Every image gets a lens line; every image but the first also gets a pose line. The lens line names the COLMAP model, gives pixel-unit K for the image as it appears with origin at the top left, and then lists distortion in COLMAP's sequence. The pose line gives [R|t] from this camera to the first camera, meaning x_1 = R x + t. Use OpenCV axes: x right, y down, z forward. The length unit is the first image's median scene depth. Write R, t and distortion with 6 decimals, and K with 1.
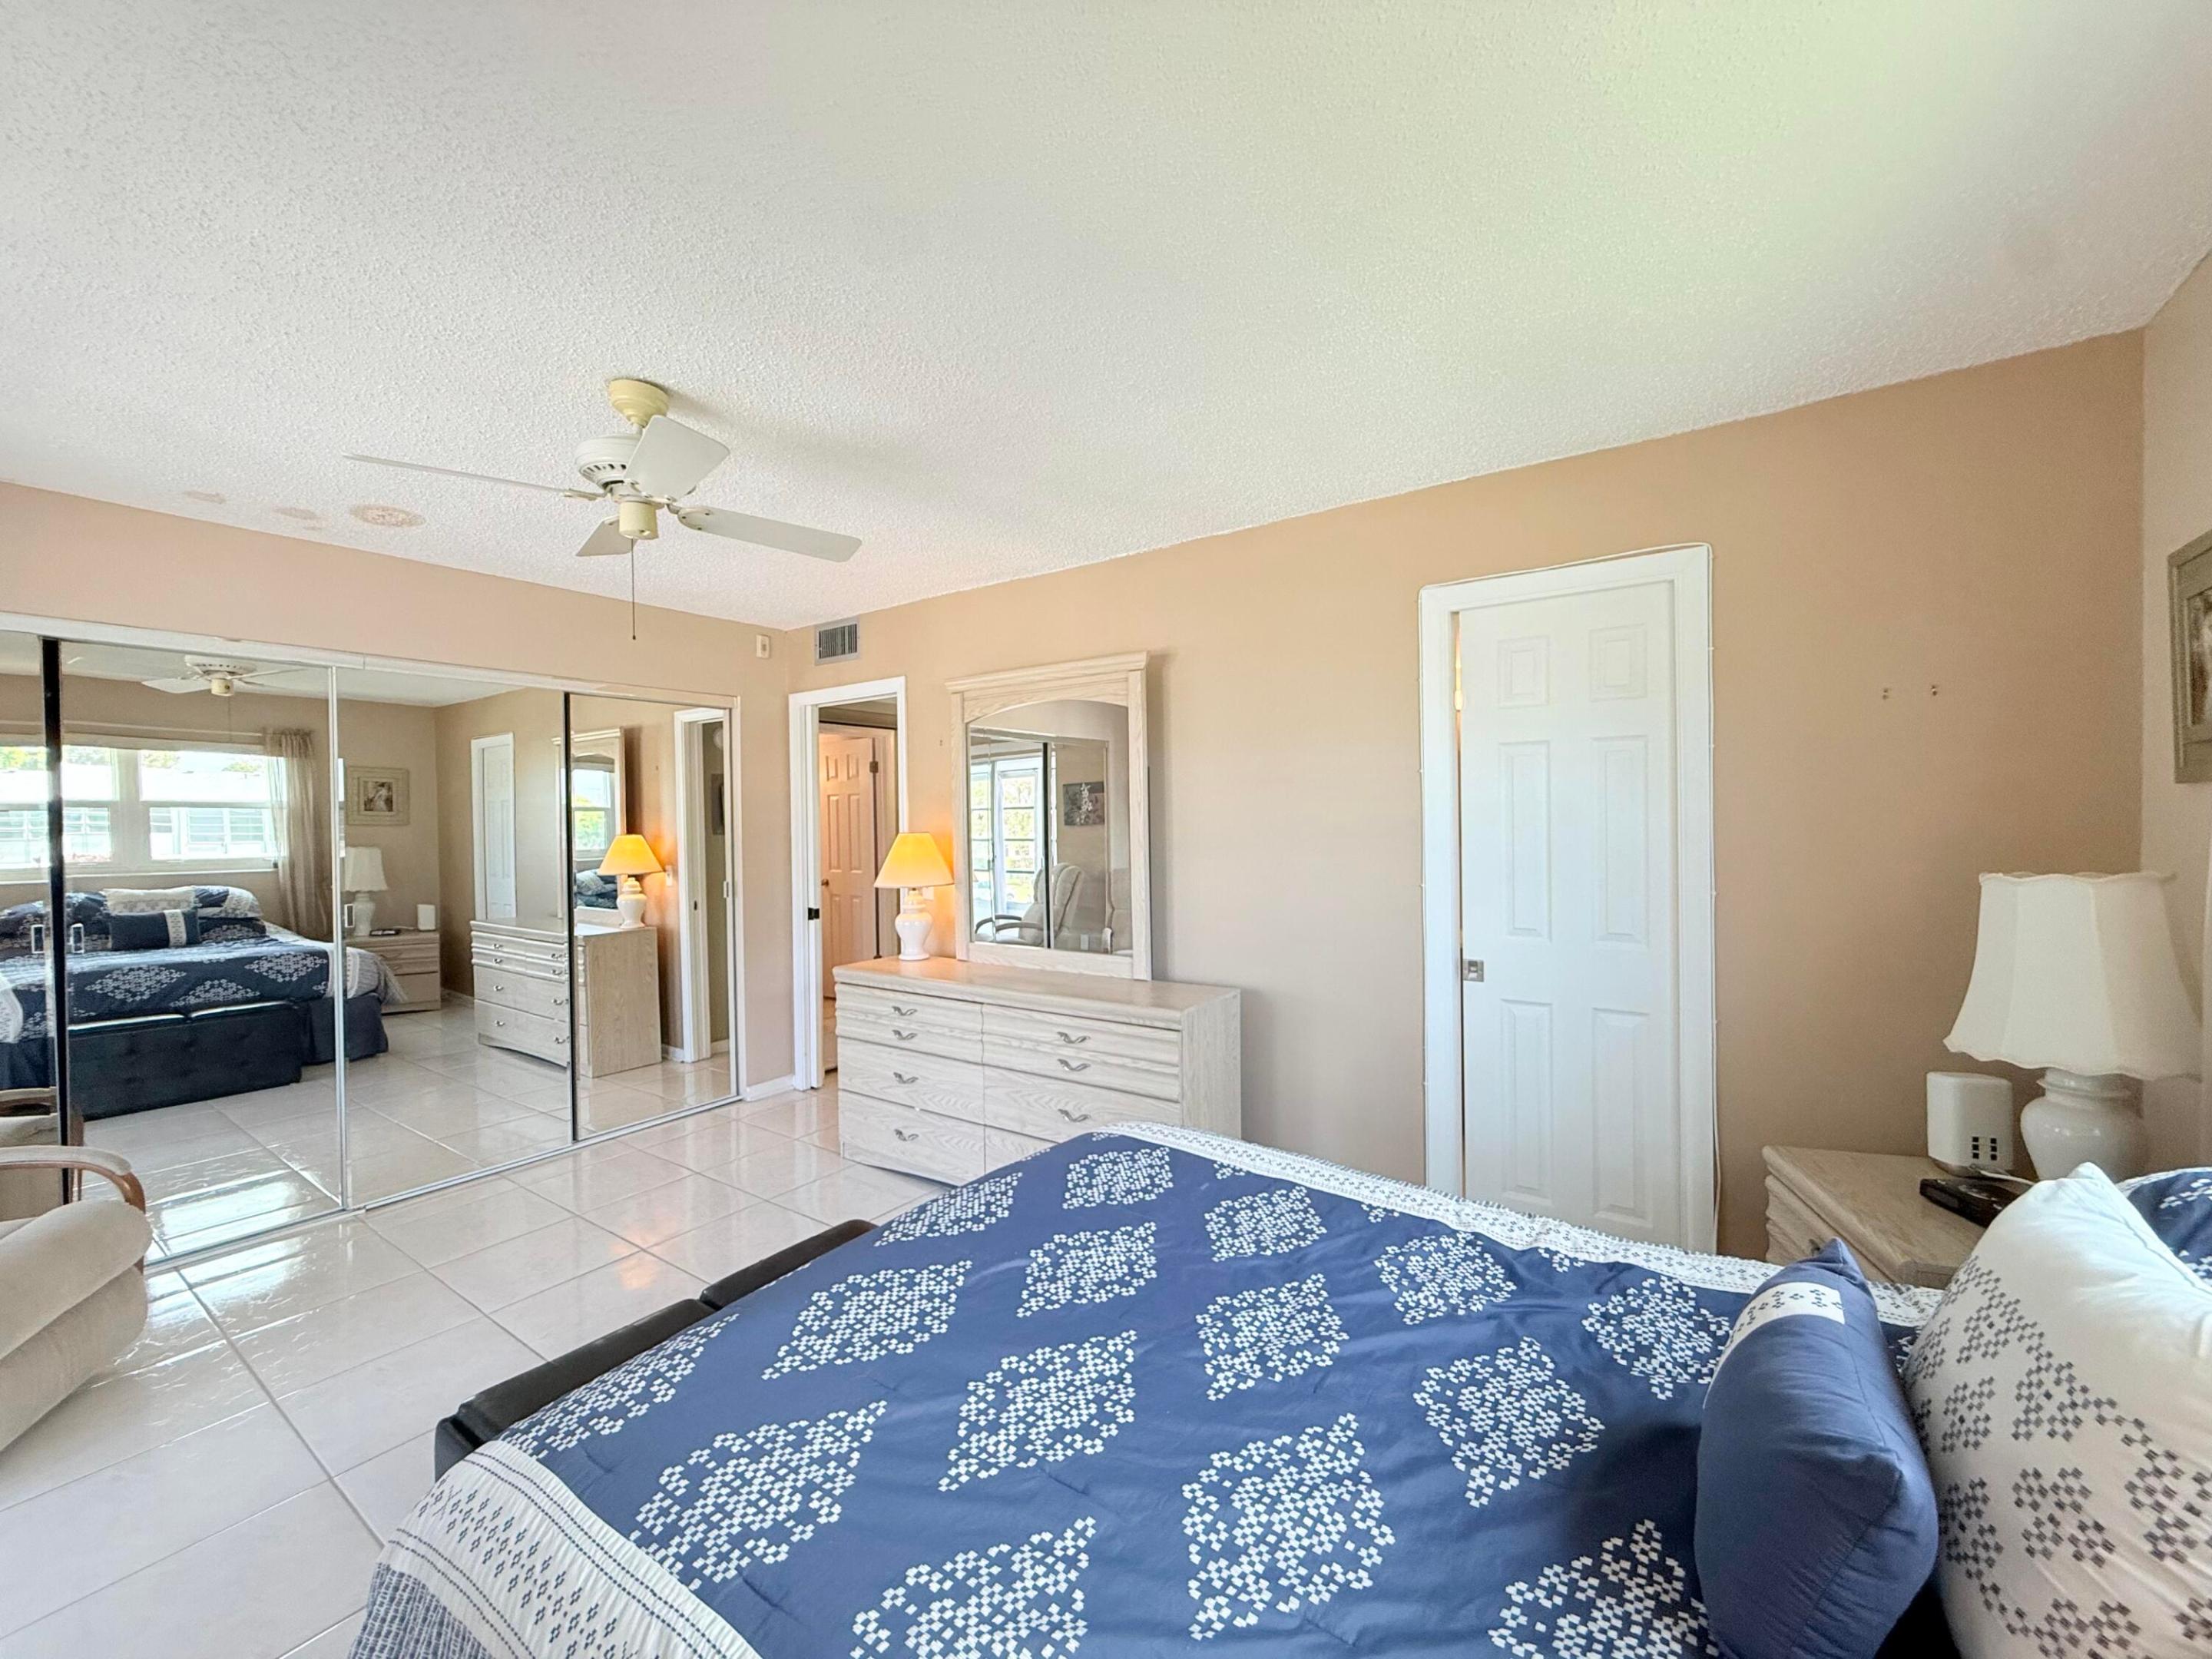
lens RADIAL K [[892.5, 0, 1106.0], [0, 892.5, 829.5], [0, 0, 1]] dist [0.000559, 0.000051]
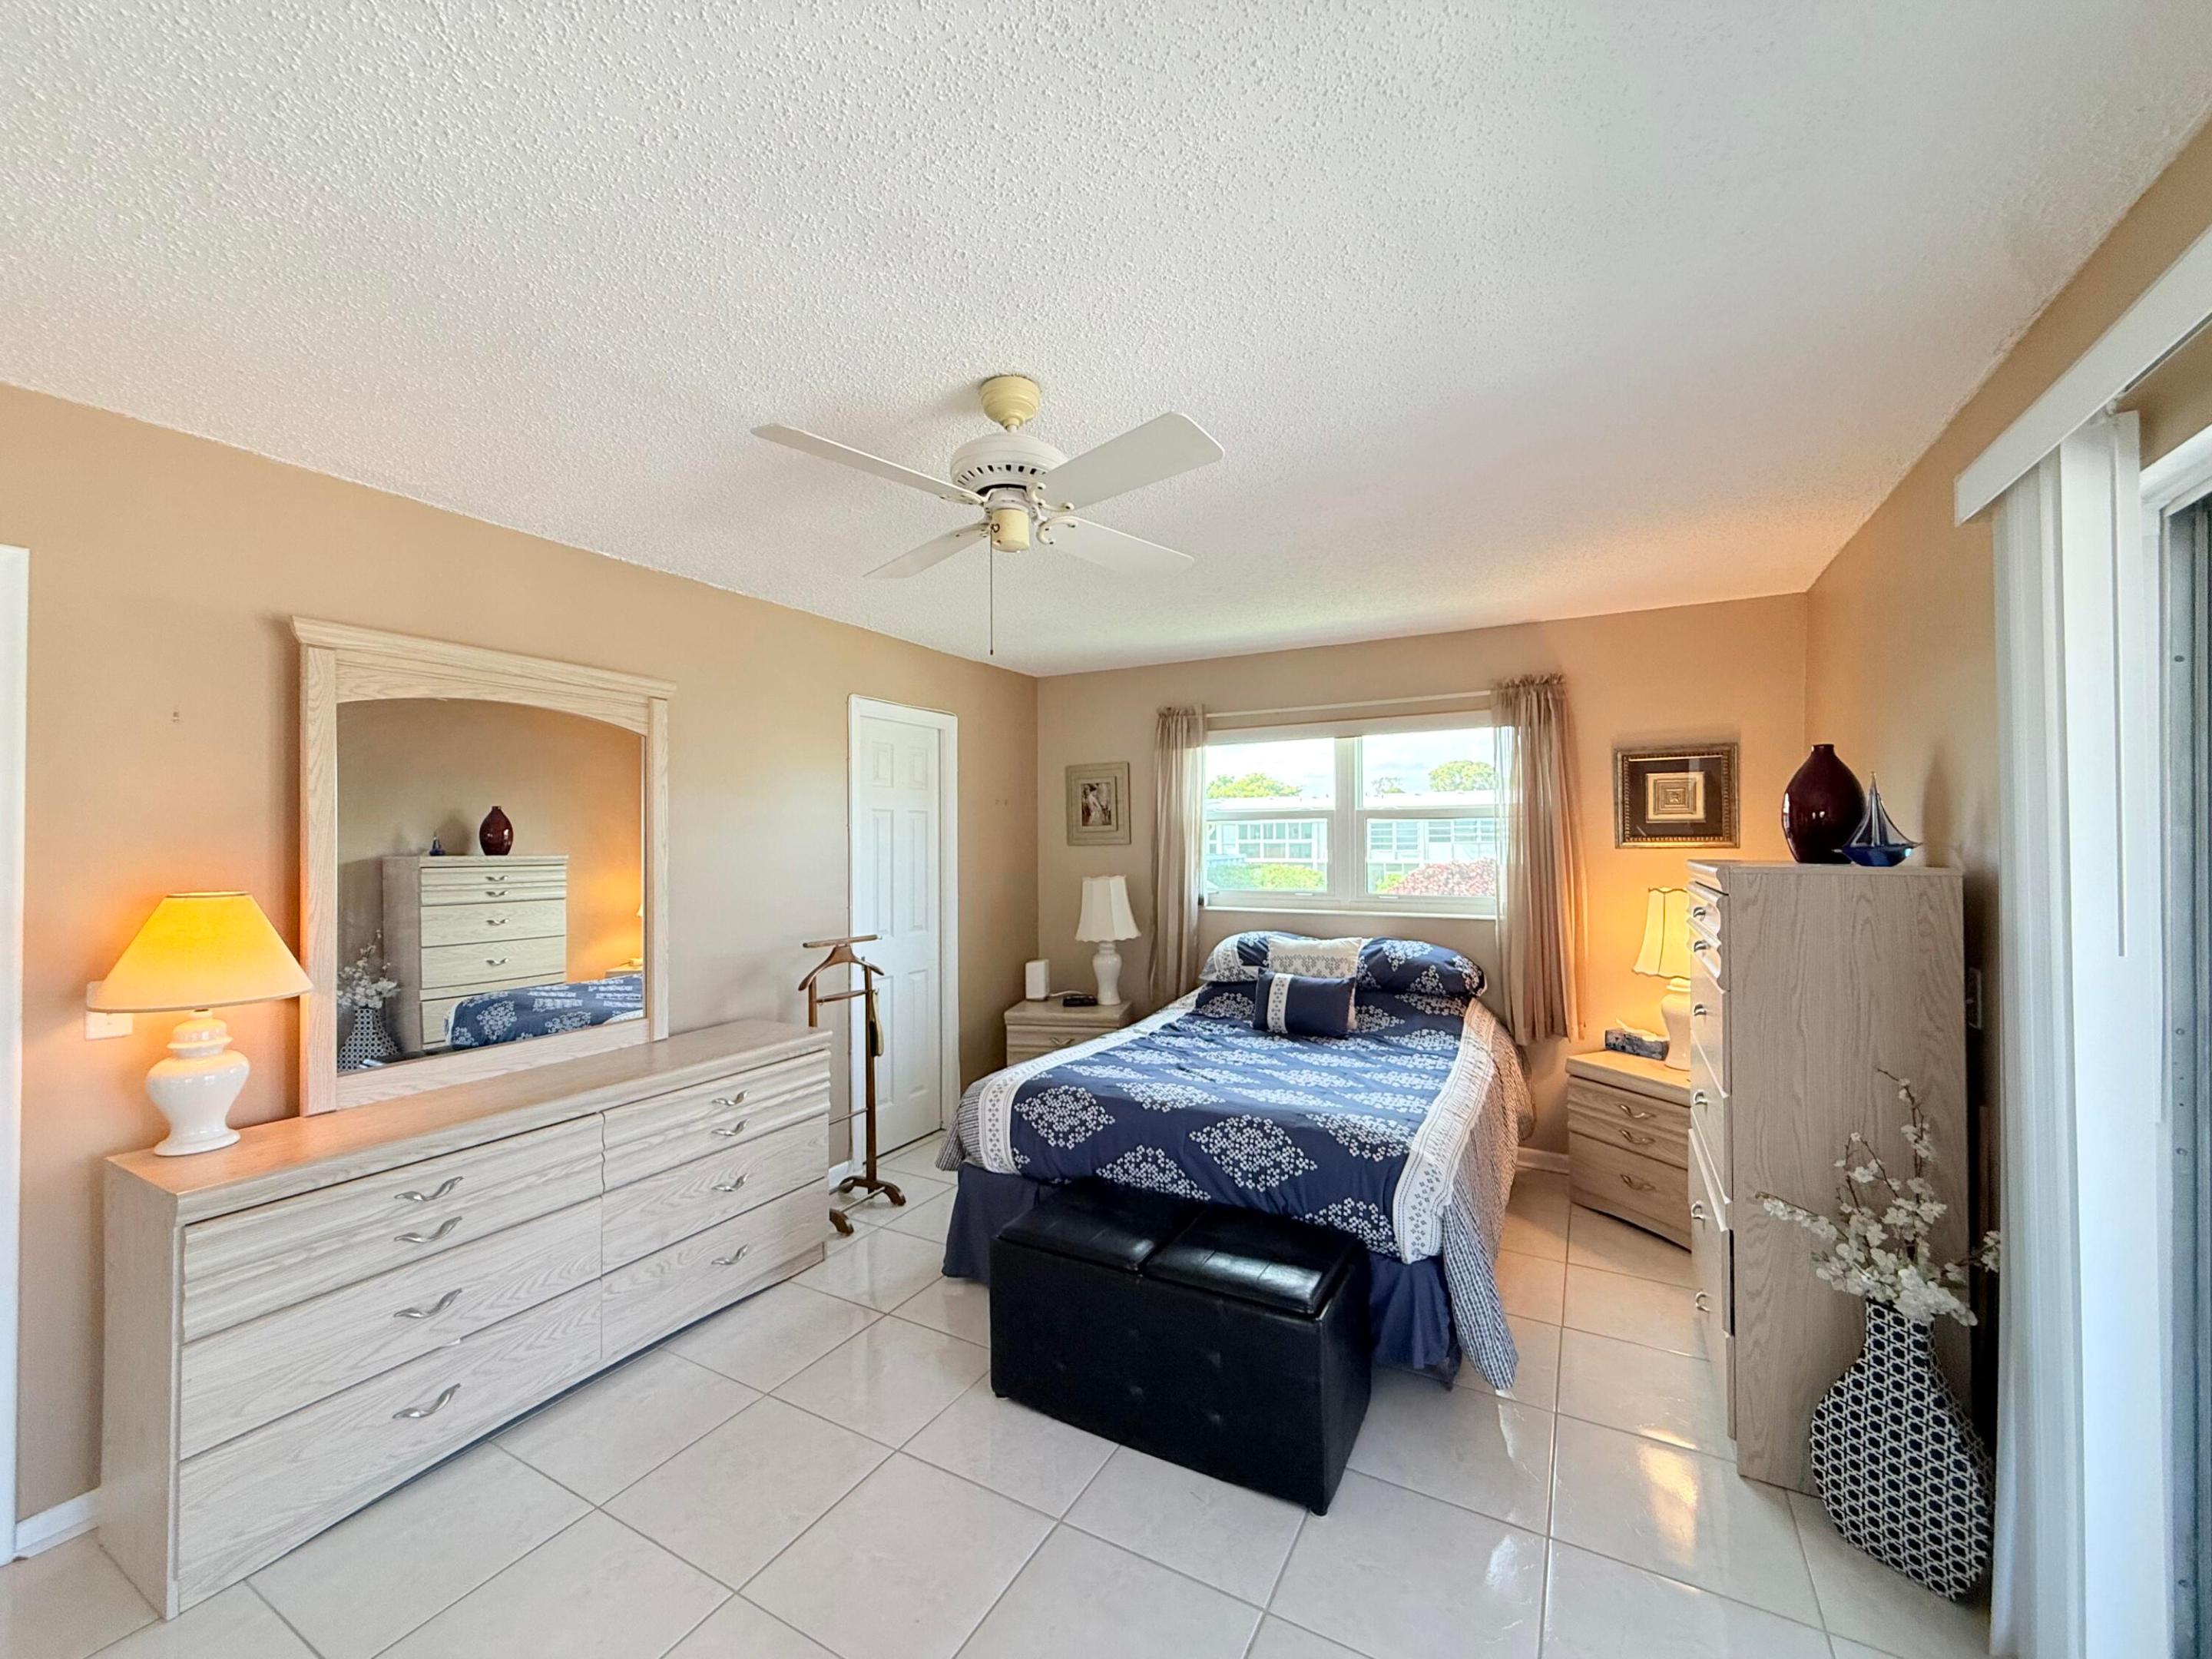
lens RADIAL K [[882.2, 0, 1096.8], [0, 882.2, 828.2], [0, 0, 1]] dist [0.000393, 0.000108]
pose [[-0.088901, 0.027002, 0.995674, -1.490570], [0.019489, 0.999488, -0.025365, -0.027767], [-0.995850, 0.017149, -0.089382, 1.046302]]
